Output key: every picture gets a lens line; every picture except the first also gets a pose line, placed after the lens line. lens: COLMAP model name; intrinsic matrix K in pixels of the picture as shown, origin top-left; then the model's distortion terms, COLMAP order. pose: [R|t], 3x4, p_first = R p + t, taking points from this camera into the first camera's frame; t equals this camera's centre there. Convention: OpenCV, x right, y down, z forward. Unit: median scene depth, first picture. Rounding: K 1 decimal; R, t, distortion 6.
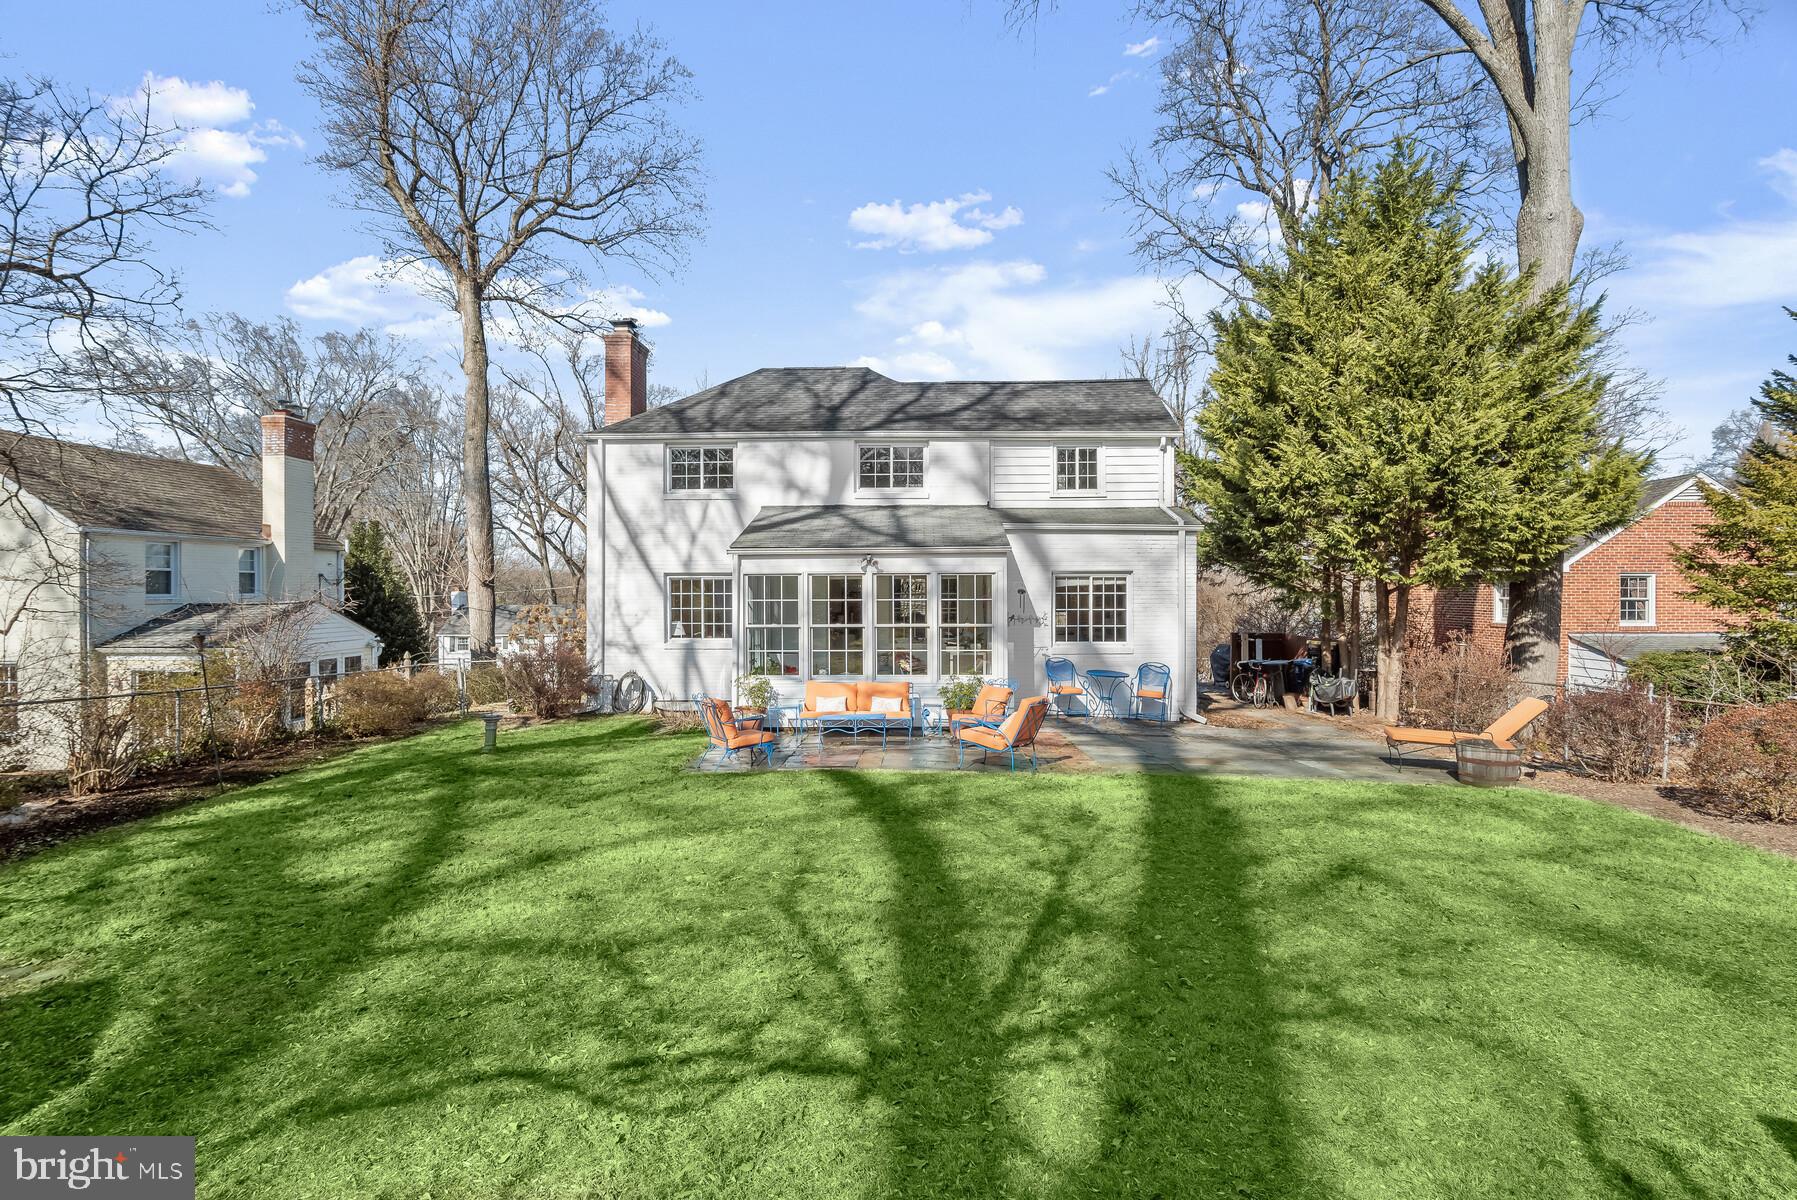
lens RADIAL K [[884.0, 0, 898.5], [0, 884.0, 600.0], [0, 0, 1]] dist [-0.016397, 0.000548]
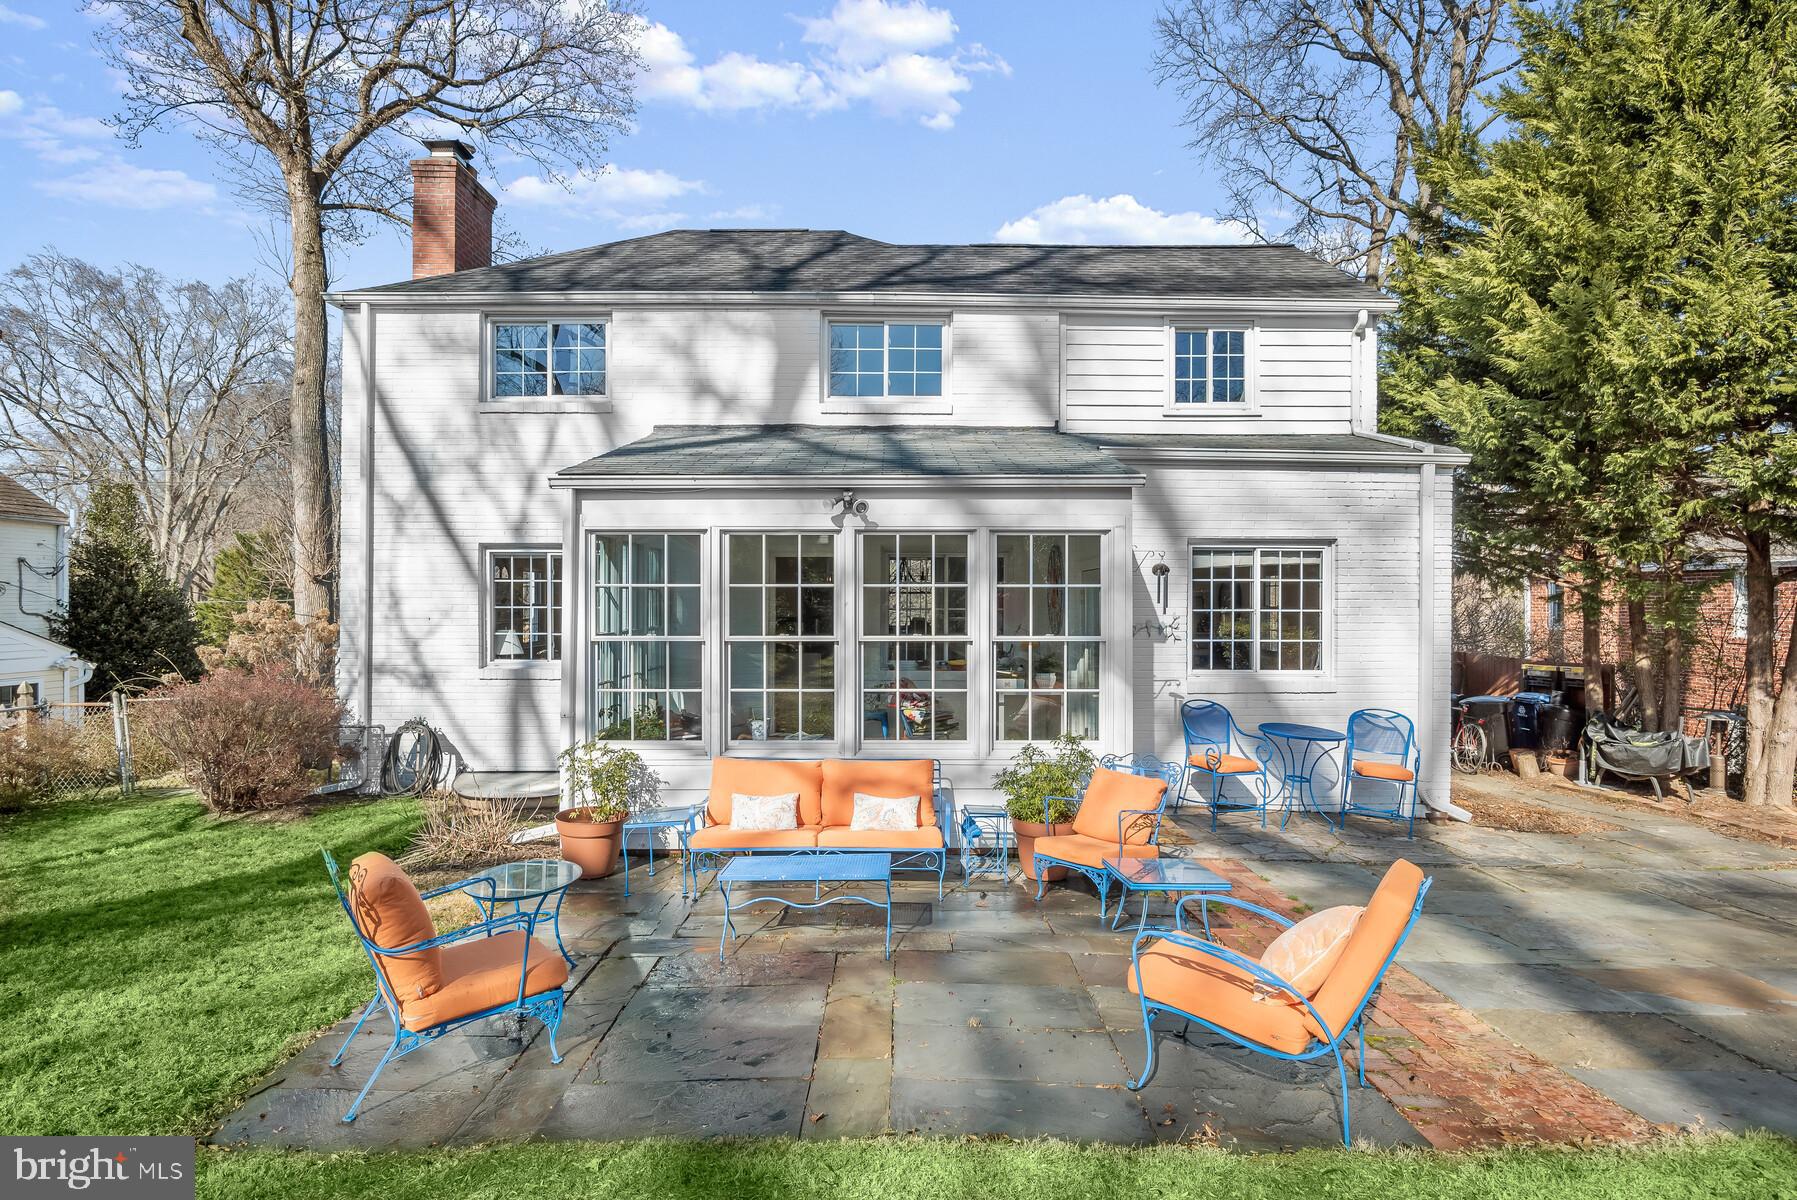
lens RADIAL K [[903.9, 0, 896.5], [0, 903.9, 605.5], [0, 0, 1]] dist [-0.016231, 0.000011]
pose [[0.999481, 0.004665, 0.031875, -0.018834], [-0.004415, 0.999959, -0.007921, 0.012265], [-0.031911, 0.007776, 0.999460, 0.426960]]
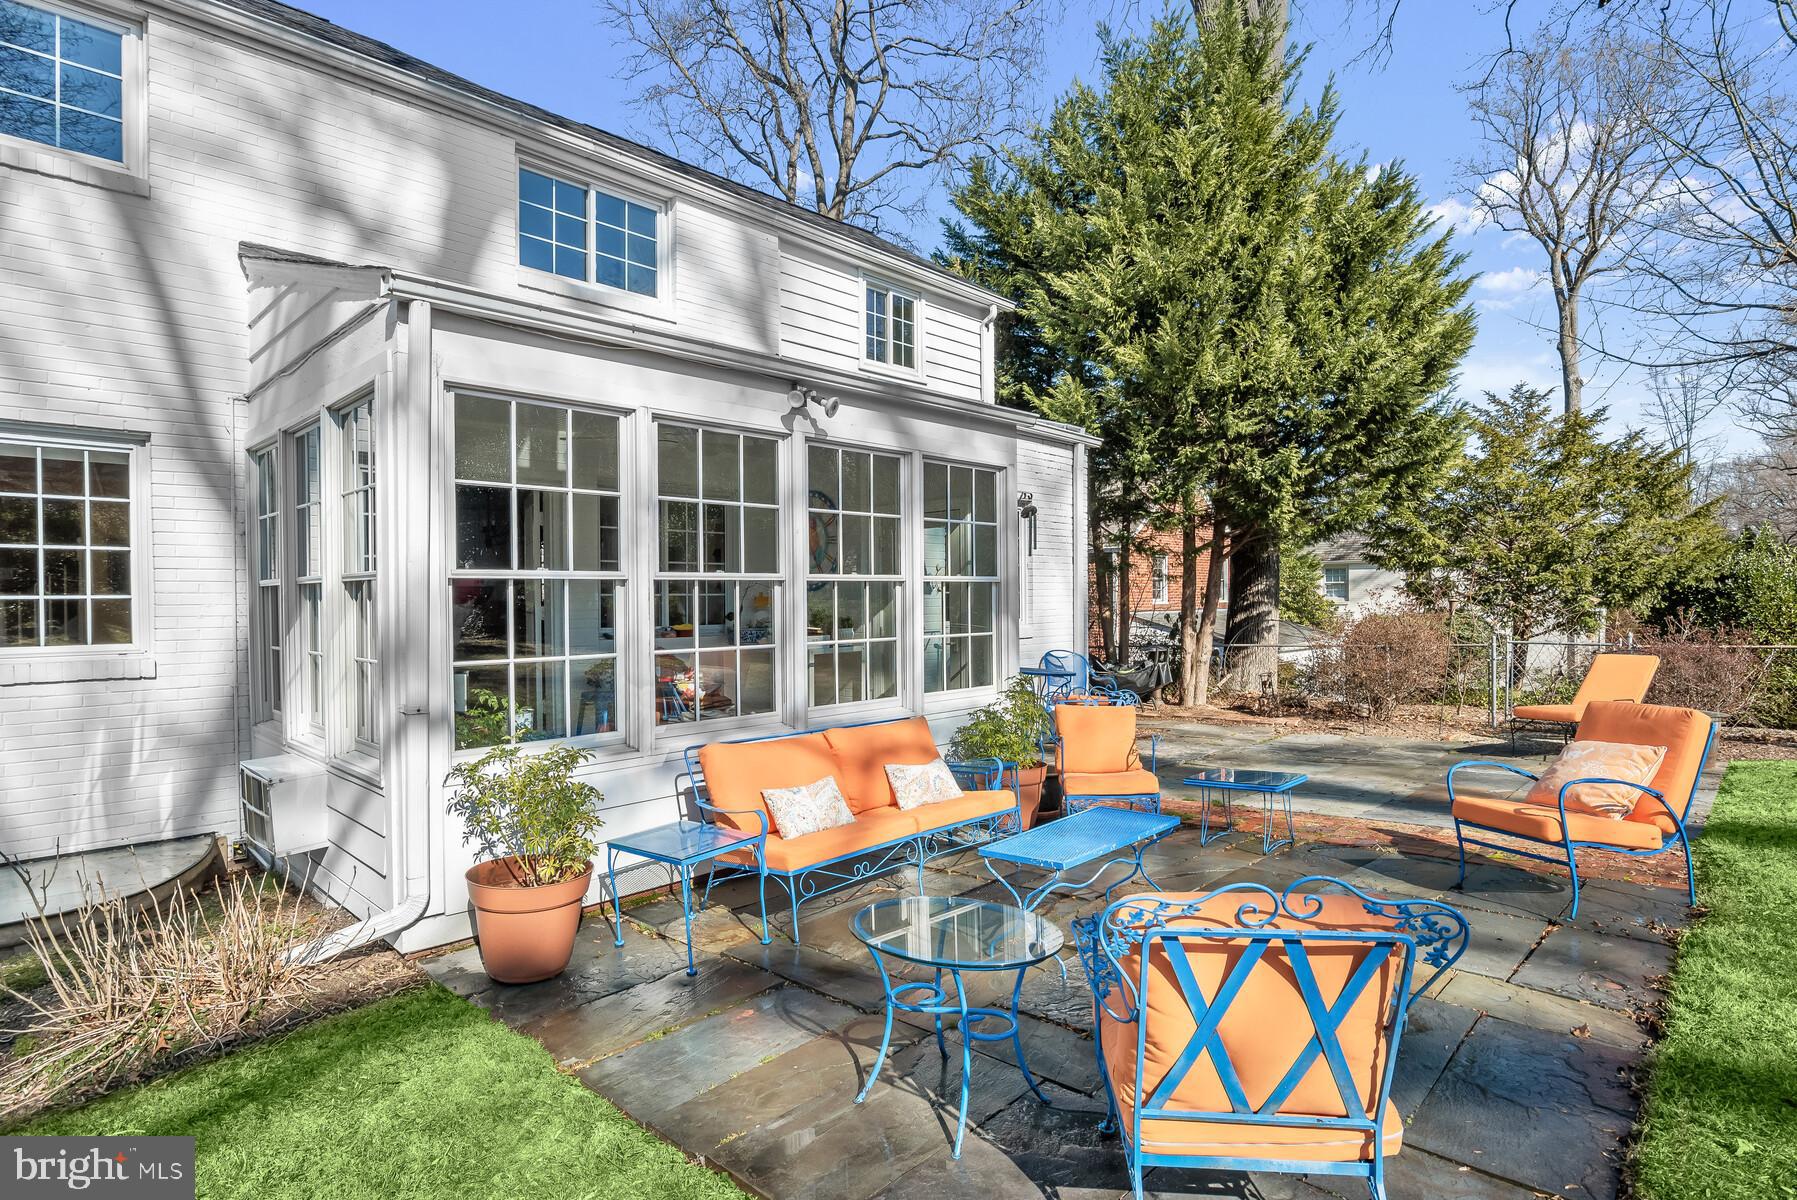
lens RADIAL K [[919.5, 0, 899.3], [0, 919.5, 606.8], [0, 0, 1]] dist [-0.016280, -0.000739]
pose [[0.672959, -0.010688, 0.739602, -0.245006], [0.016981, 0.999855, -0.001002, 0.035988], [-0.739484, 0.013234, 0.673044, 0.596190]]
